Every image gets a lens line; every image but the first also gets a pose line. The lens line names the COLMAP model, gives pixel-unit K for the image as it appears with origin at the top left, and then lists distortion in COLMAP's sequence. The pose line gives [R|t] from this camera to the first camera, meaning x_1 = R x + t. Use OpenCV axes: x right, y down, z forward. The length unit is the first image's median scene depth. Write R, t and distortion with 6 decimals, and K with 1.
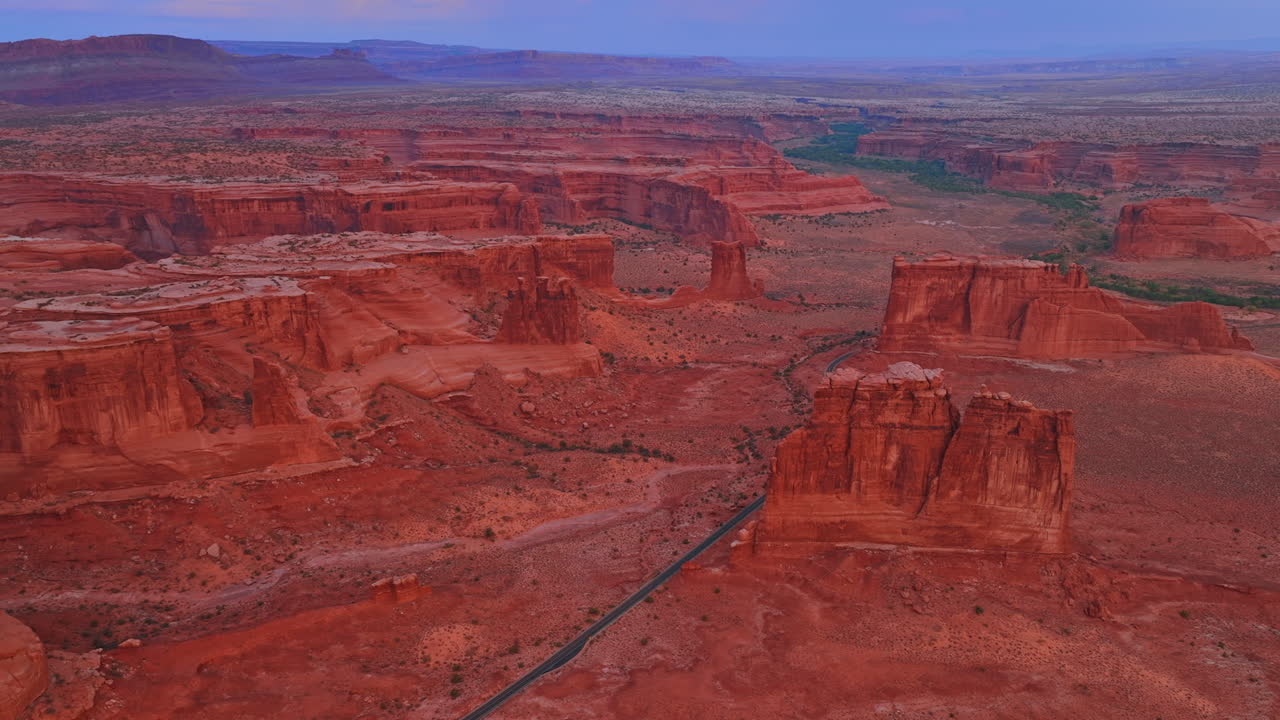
lens RADIAL K [[964.1, 0, 640.0], [0, 964.1, 360.0], [0, 0, 1]] dist [0.004961, 0.003205]
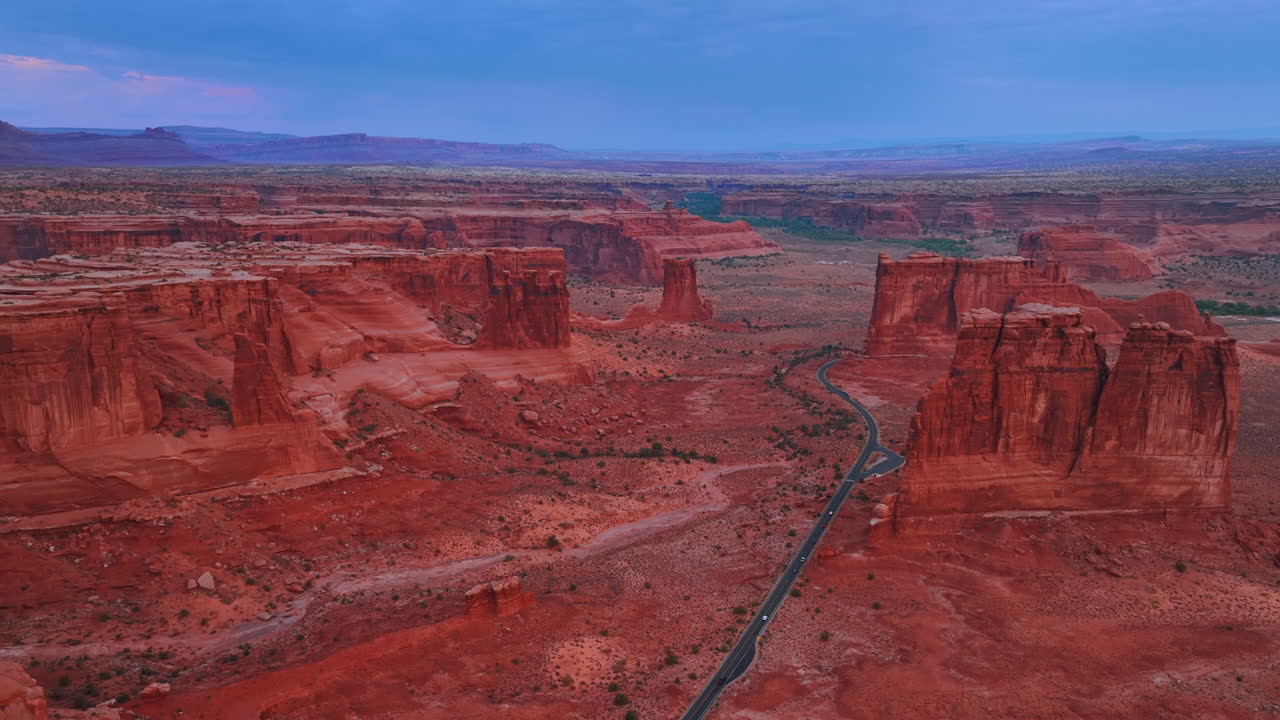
lens RADIAL K [[964.1, 0, 640.0], [0, 964.1, 360.0], [0, 0, 1]] dist [0.004961, 0.003205]
pose [[0.982953, -0.039631, 0.179532, -0.187622], [0.056065, 0.994594, -0.087407, 0.087235], [-0.175098, 0.095982, 0.979861, 0.160124]]
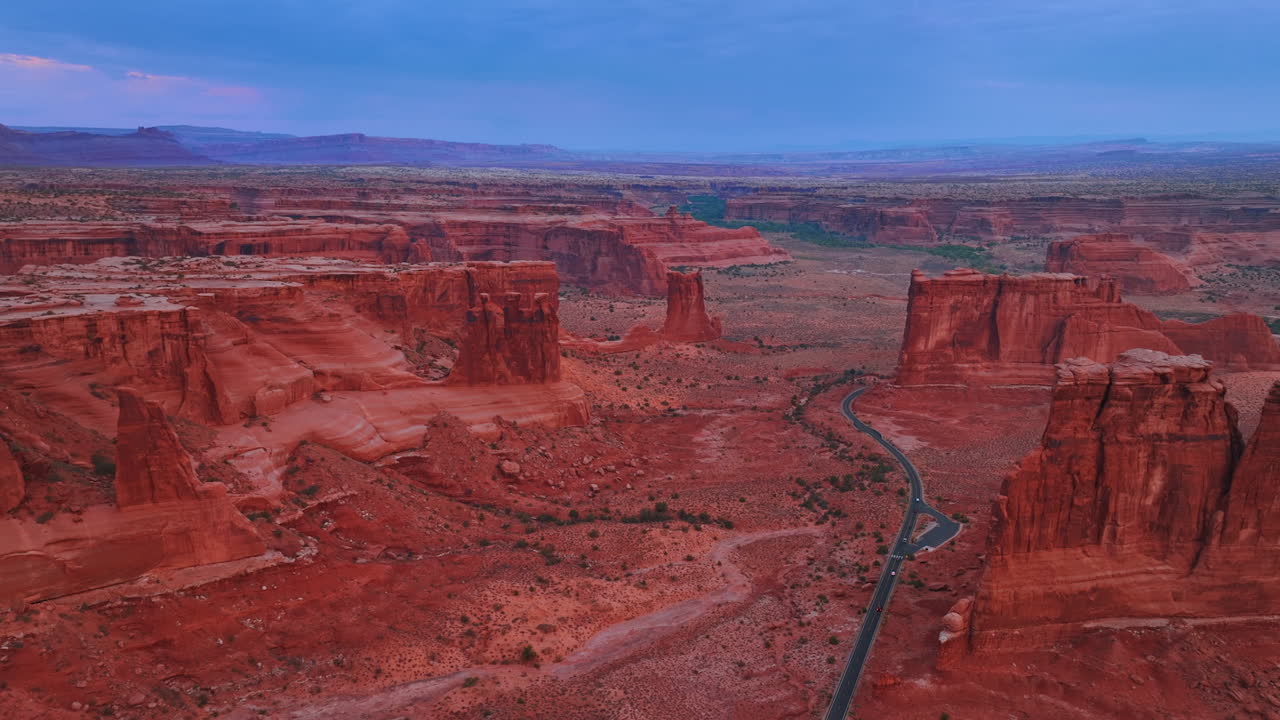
lens RADIAL K [[964.1, 0, 640.0], [0, 964.1, 360.0], [0, 0, 1]] dist [0.004961, 0.003205]
pose [[0.983291, -0.036259, 0.178395, -0.159865], [0.052738, 0.994678, -0.088516, 0.041446], [-0.174236, 0.096445, 0.979970, 0.301090]]
